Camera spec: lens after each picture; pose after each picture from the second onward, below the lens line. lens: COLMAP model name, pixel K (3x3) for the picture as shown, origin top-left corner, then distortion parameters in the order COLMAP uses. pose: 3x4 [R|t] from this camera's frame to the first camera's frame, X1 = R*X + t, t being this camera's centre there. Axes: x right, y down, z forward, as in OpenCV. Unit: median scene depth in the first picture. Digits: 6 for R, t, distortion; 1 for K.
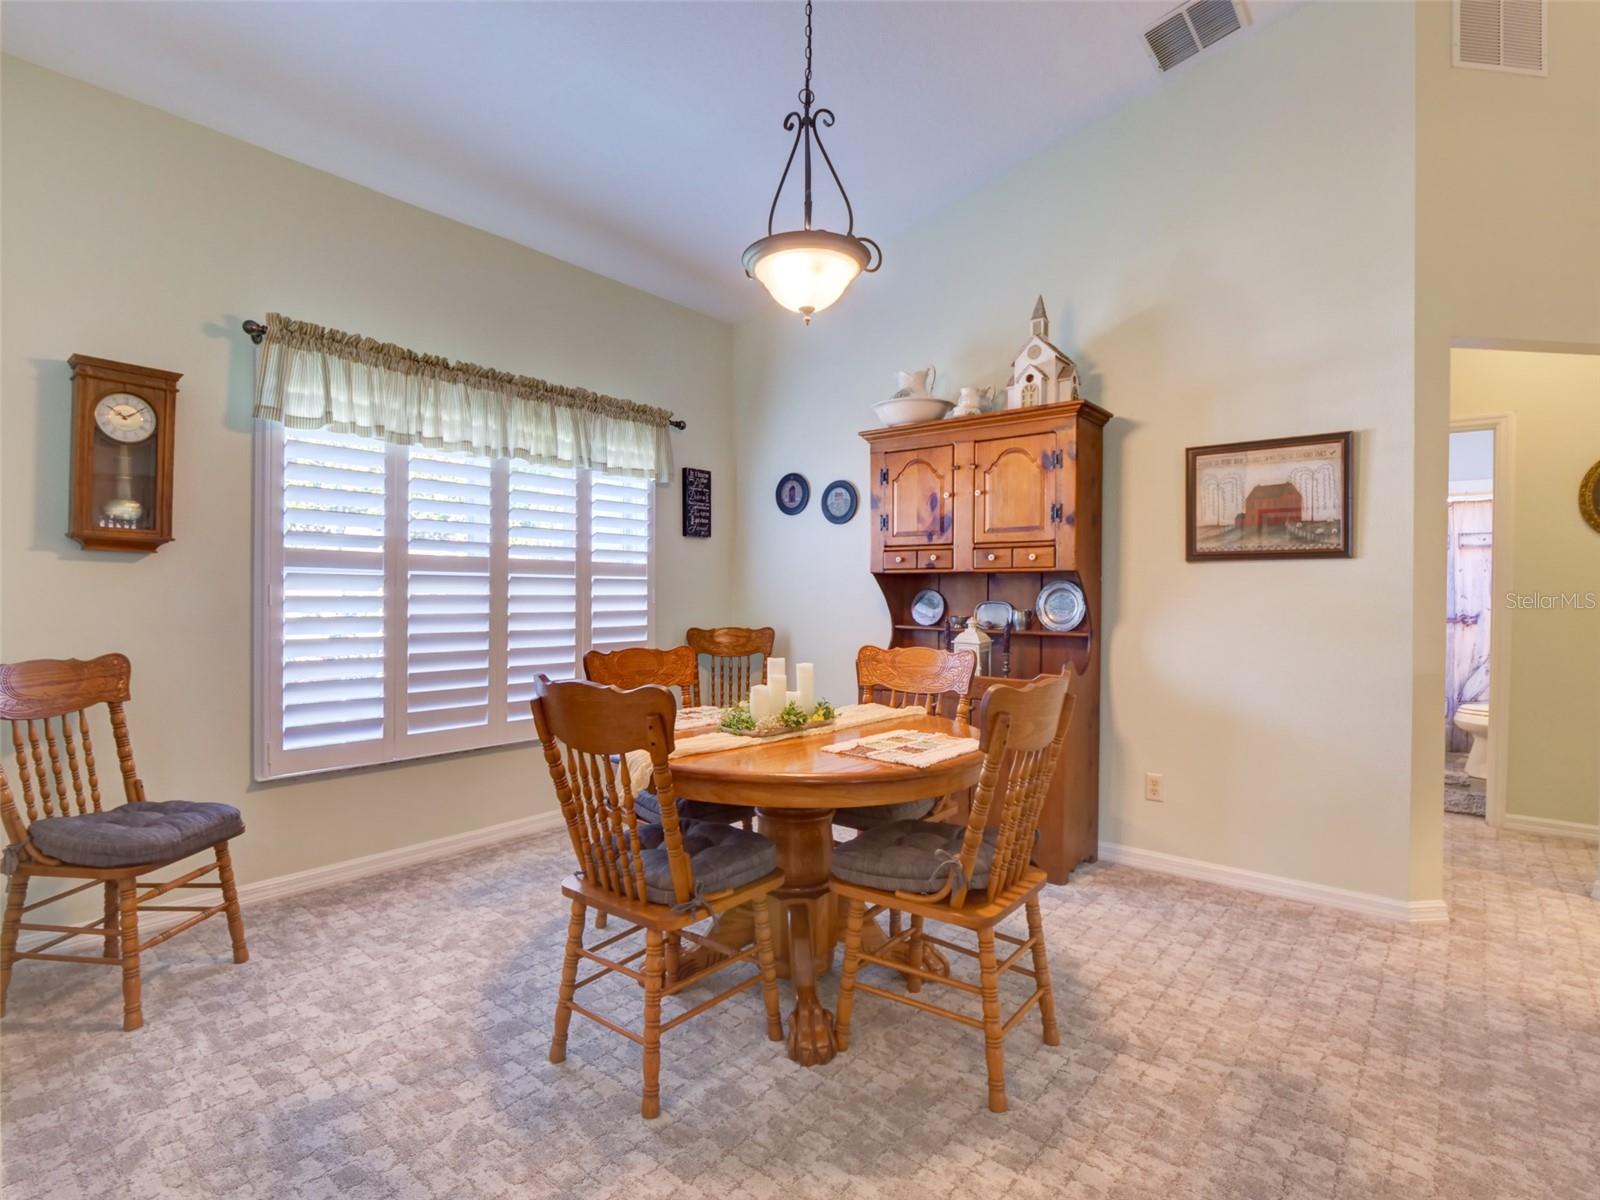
lens RADIAL K [[787.5, 0, 778.4], [0, 787.5, 597.9], [0, 0, 1]] dist [-0.018872, 0.002606]
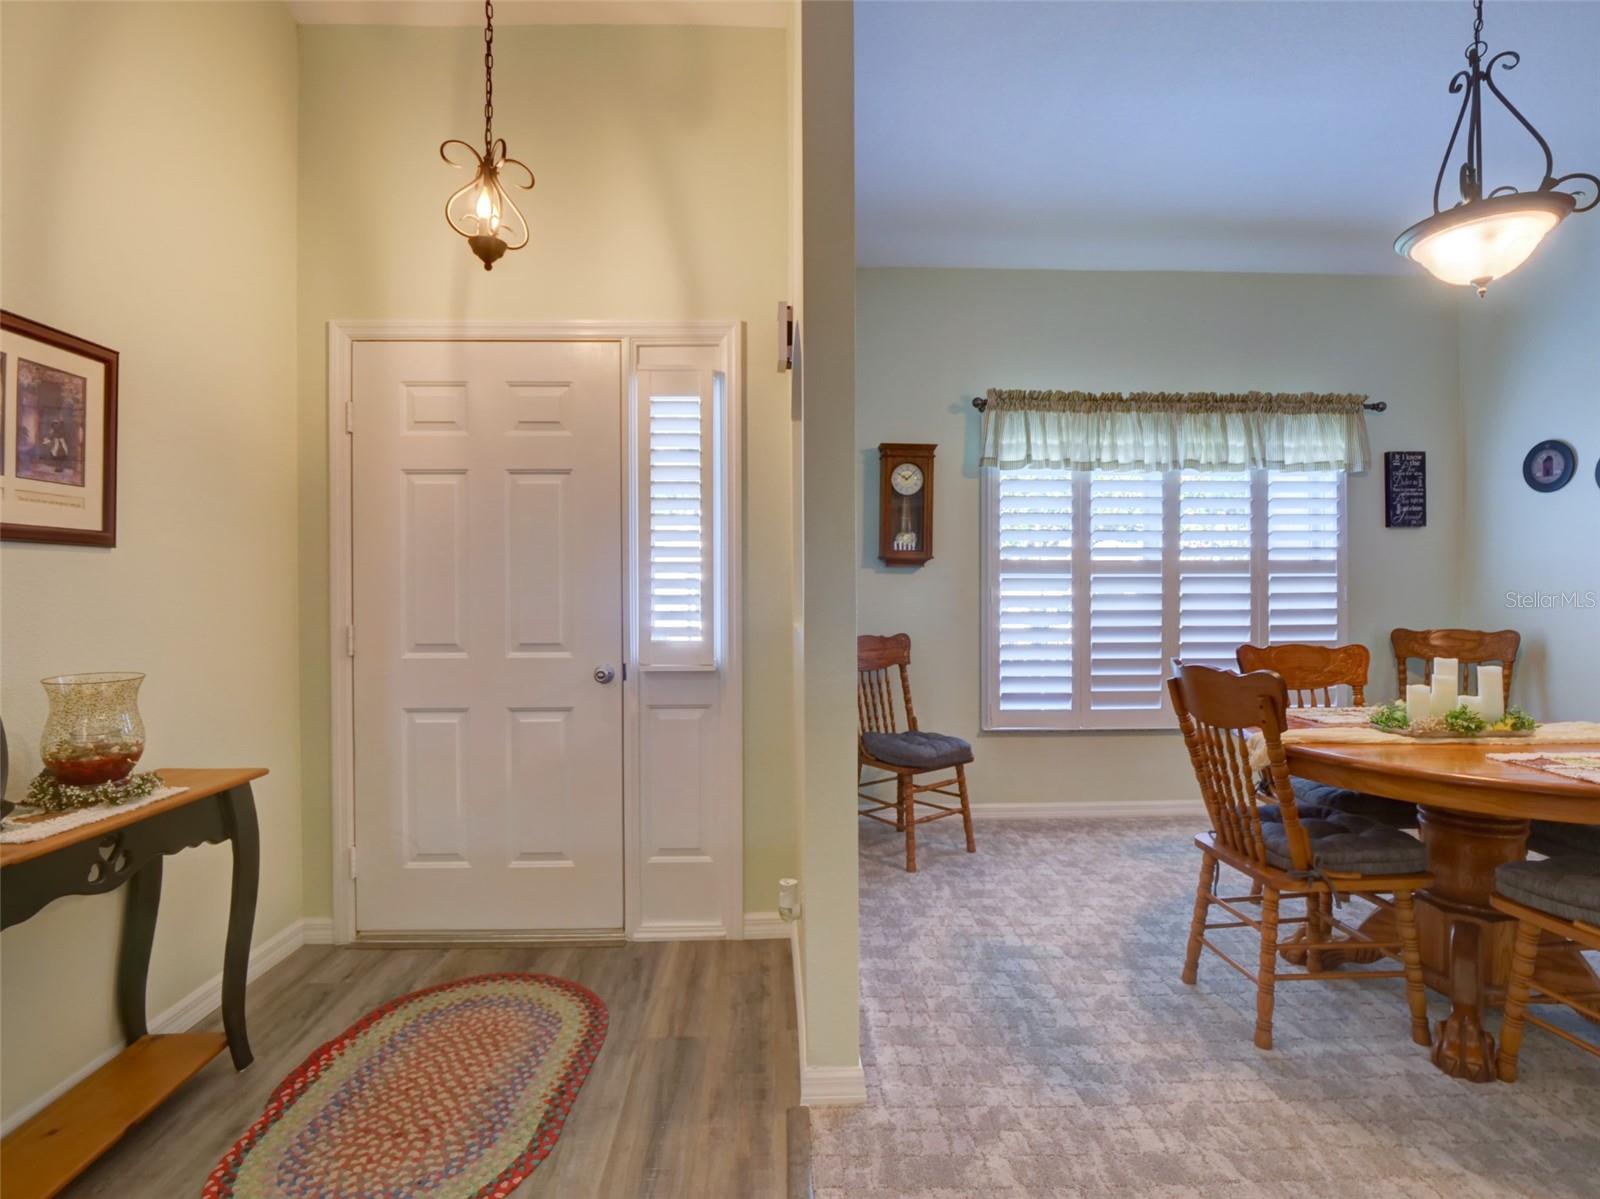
lens RADIAL K [[787.5, 0, 804.6], [0, 787.5, 598.7], [0, 0, 1]] dist [-0.018872, 0.002606]
pose [[0.674495, -0.002650, -0.738274, 0.148237], [0.004585, 0.999989, 0.000599, 0.000637], [0.738265, -0.003789, 0.674500, -0.172580]]
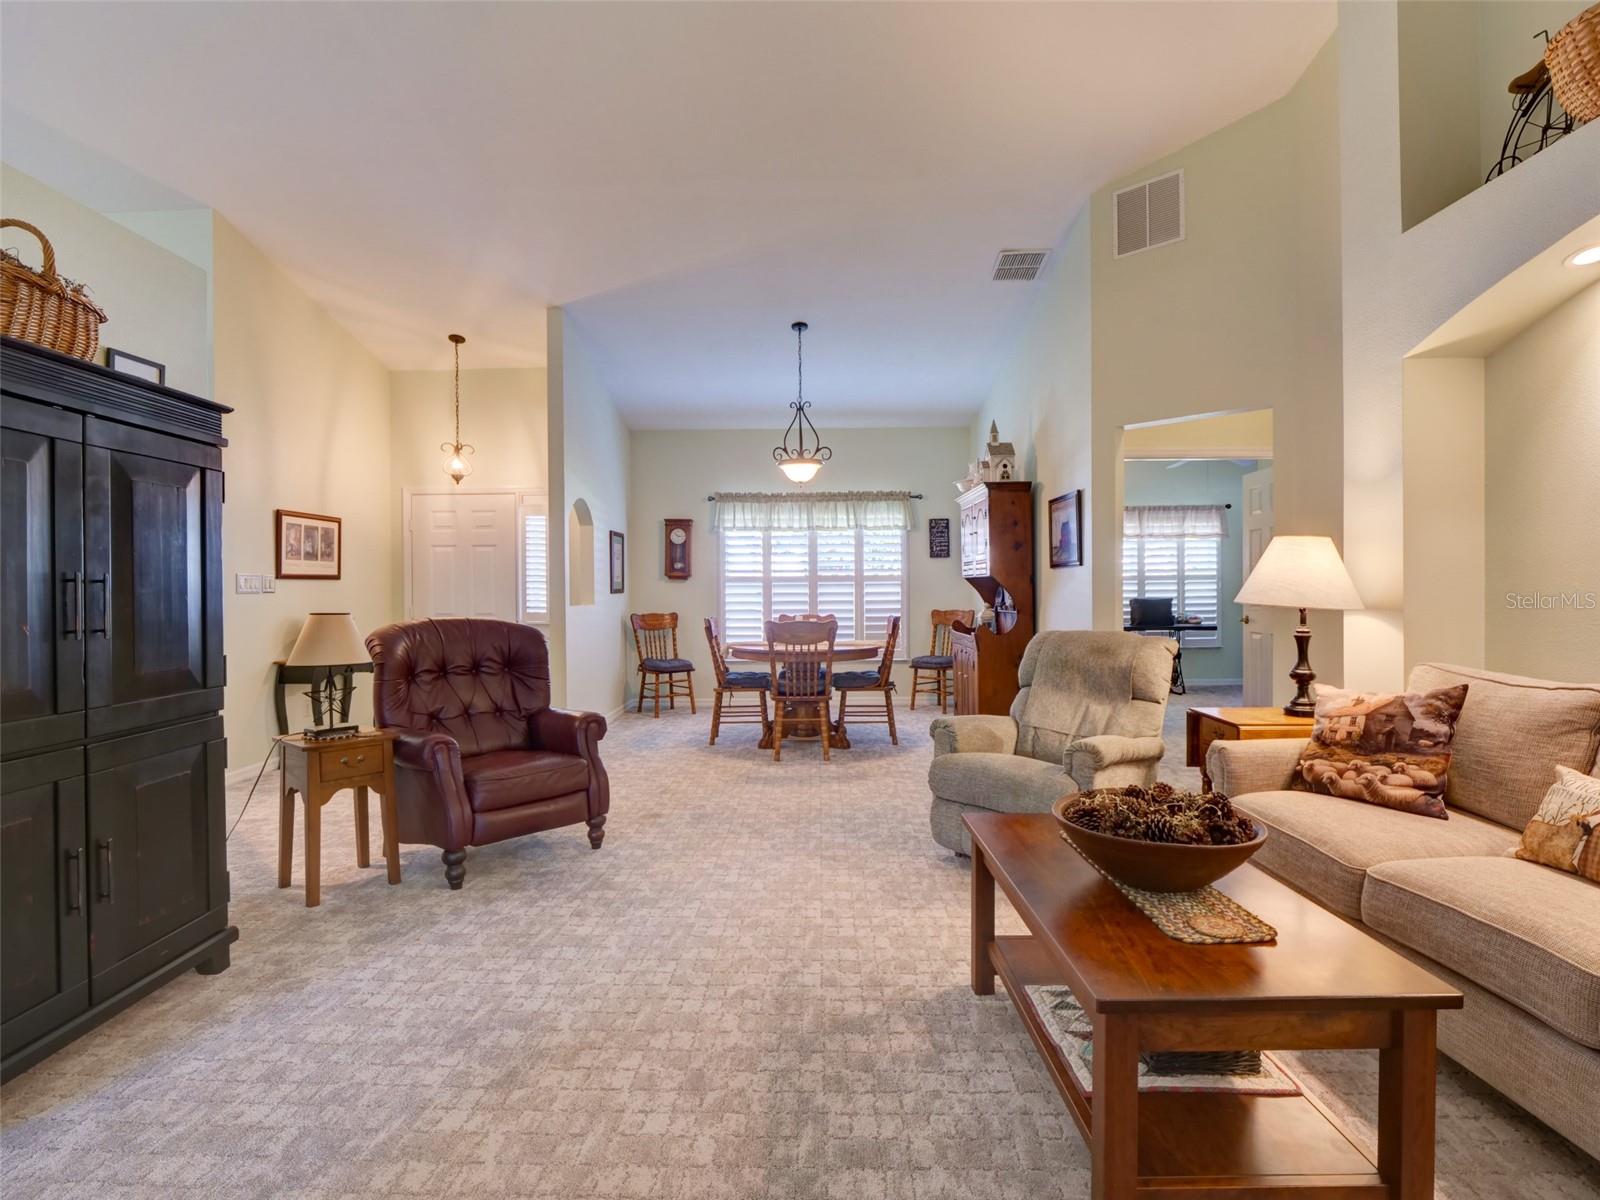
lens RADIAL K [[787.5, 0, 808.3], [0, 787.5, 599.8], [0, 0, 1]] dist [-0.018872, 0.002606]
pose [[0.644126, 0.000706, -0.764919, 1.720472], [0.006578, 0.999957, 0.006462, 0.003422], [0.764891, -0.009194, 0.644094, -0.561322]]
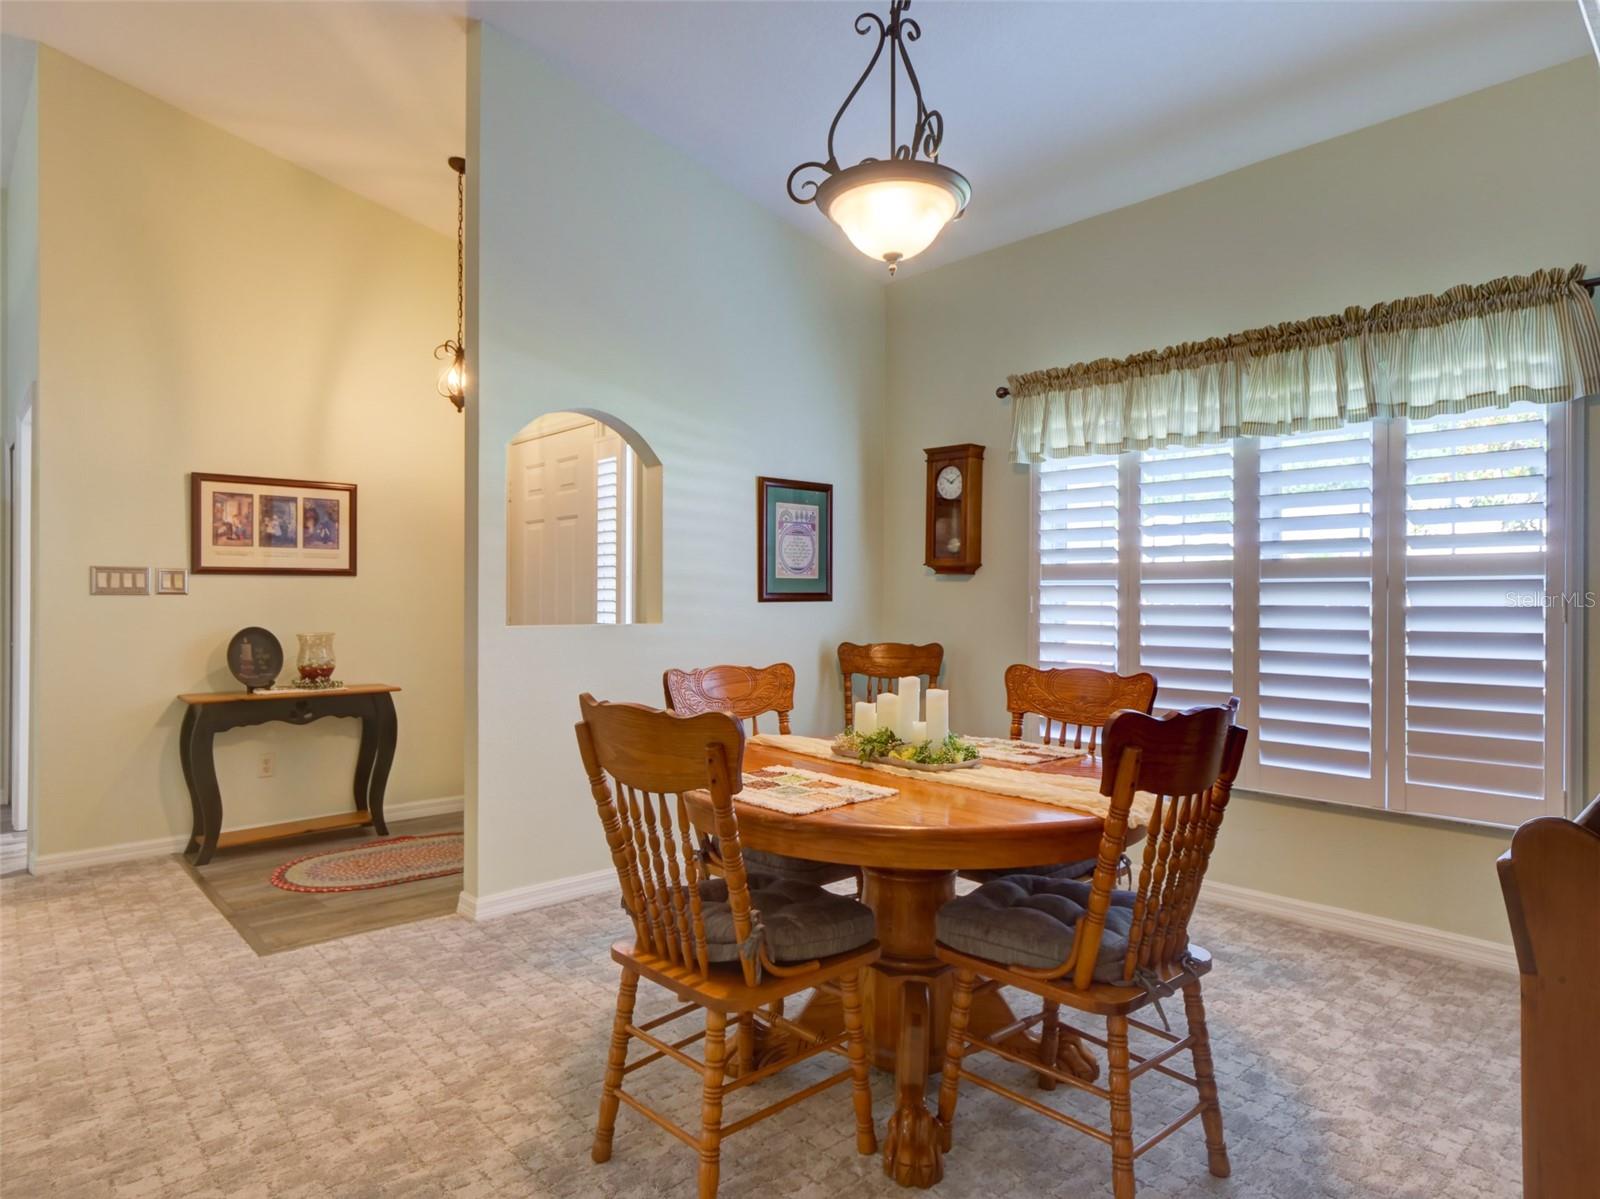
lens RADIAL K [[936.8, 0, 795.1], [0, 936.8, 602.4], [0, 0, 1]] dist [0.000325, 0.000635]
pose [[-0.119072, 0.001868, -0.992884, 0.866080], [-0.007269, 0.999970, 0.002754, -0.008025], [0.992859, 0.007545, -0.119054, 0.846489]]
